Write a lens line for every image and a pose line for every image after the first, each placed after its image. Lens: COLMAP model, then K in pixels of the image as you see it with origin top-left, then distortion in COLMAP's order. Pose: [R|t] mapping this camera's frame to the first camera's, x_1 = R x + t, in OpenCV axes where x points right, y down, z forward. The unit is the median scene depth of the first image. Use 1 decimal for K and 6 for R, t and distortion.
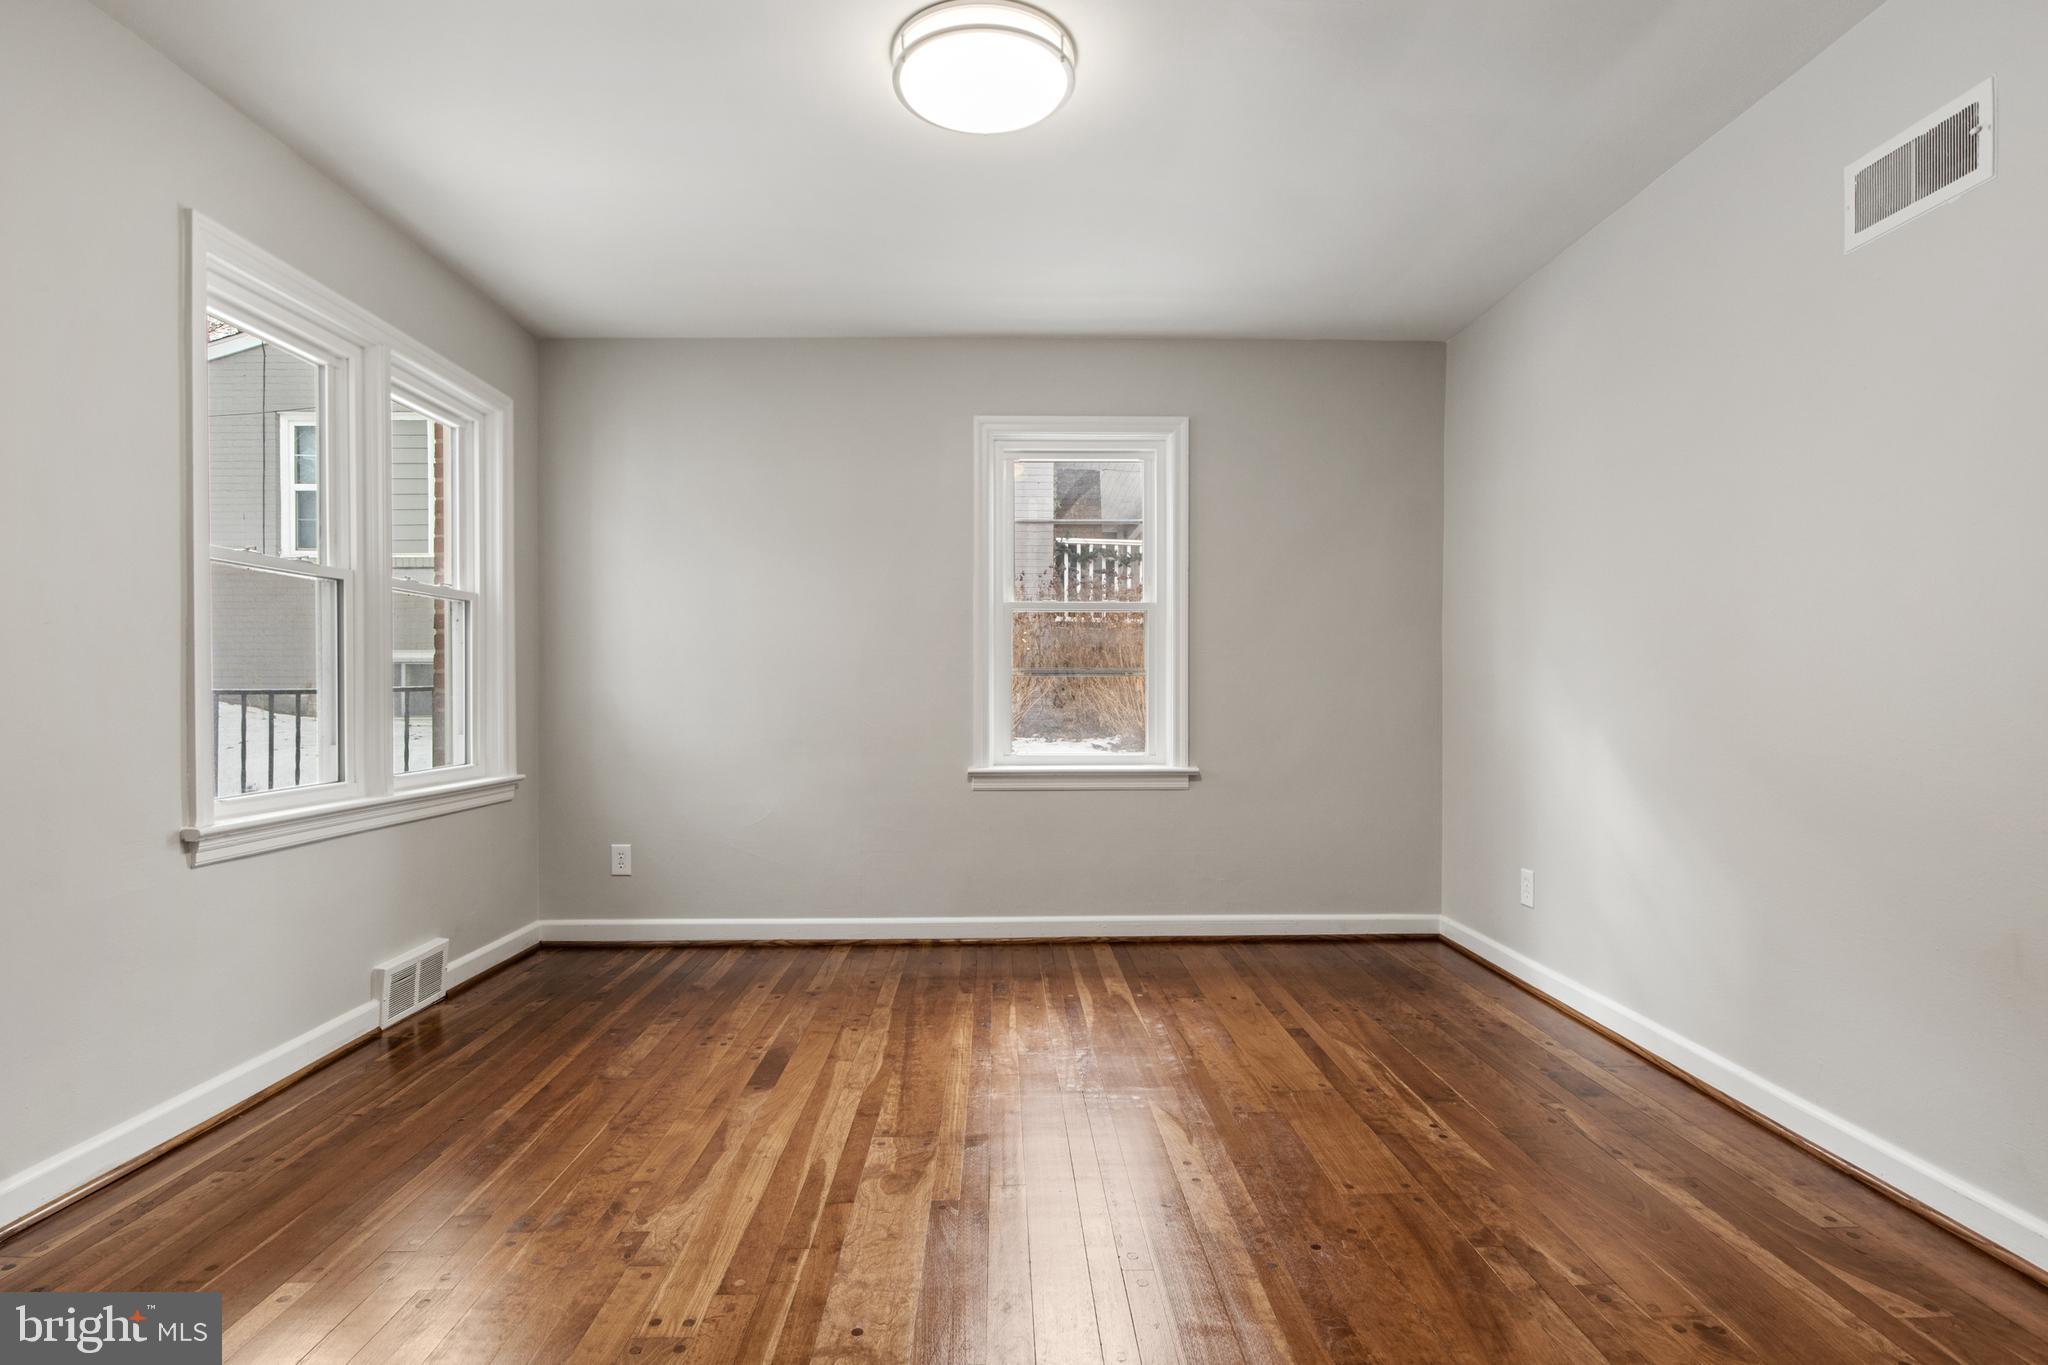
lens RADIAL K [[1031.5, 0, 1007.6], [0, 1031.5, 678.3], [0, 0, 1]] dist [-0.001626, -0.000137]
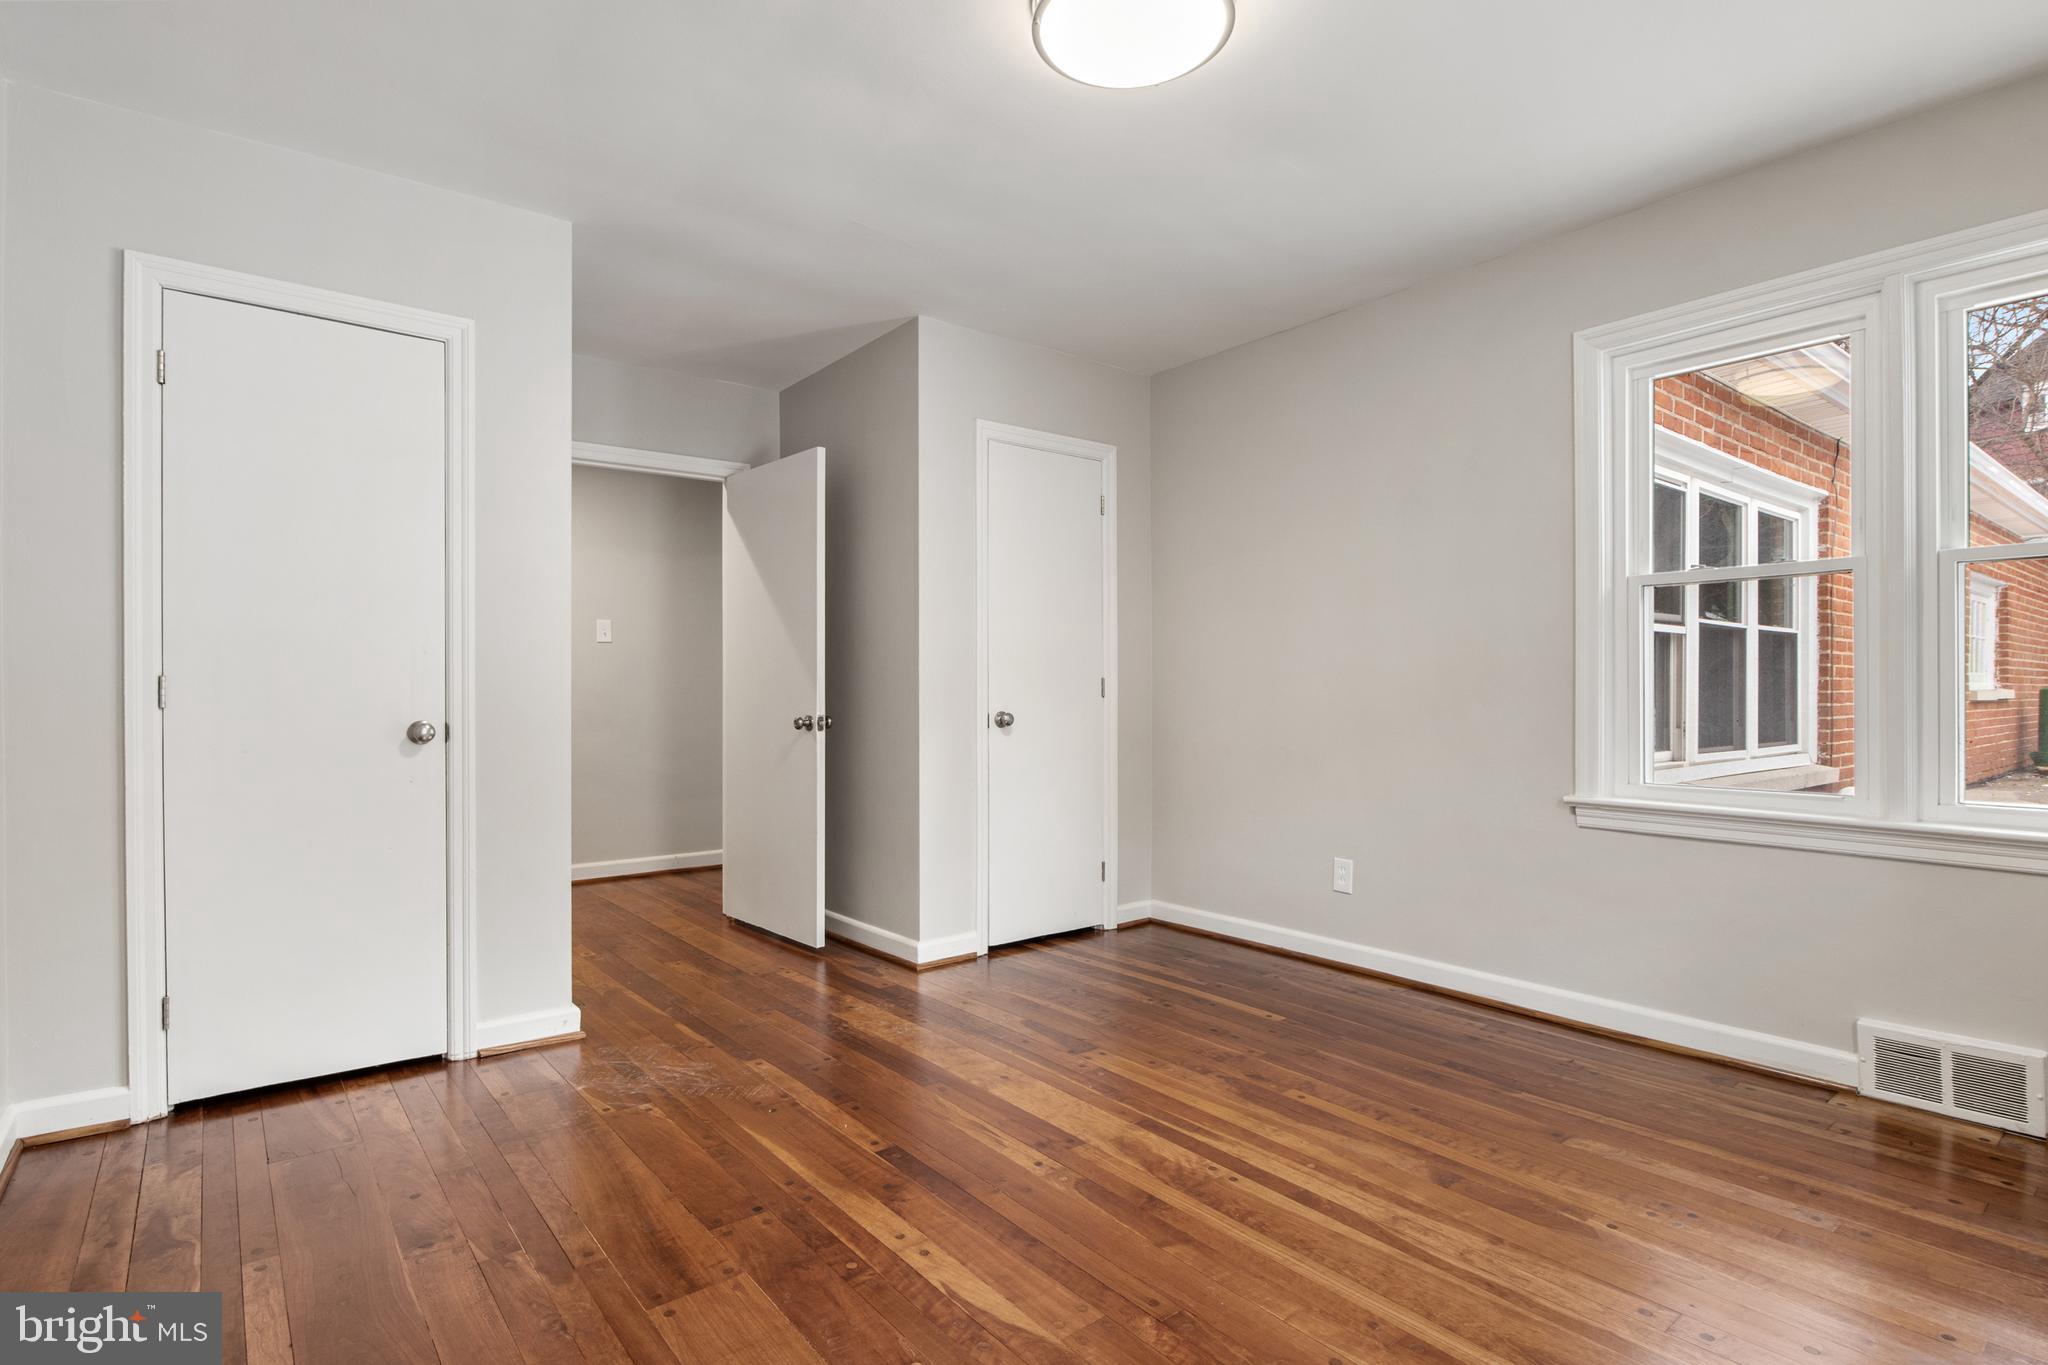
lens RADIAL K [[1030.1, 0, 1017.4], [0, 1030.1, 671.8], [0, 0, 1]] dist [-0.002599, -0.000965]
pose [[-0.792426, -0.012378, -0.609842, 0.551615], [0.007557, 0.999518, -0.030107, 0.016924], [0.609921, -0.028467, -0.791951, 1.501491]]
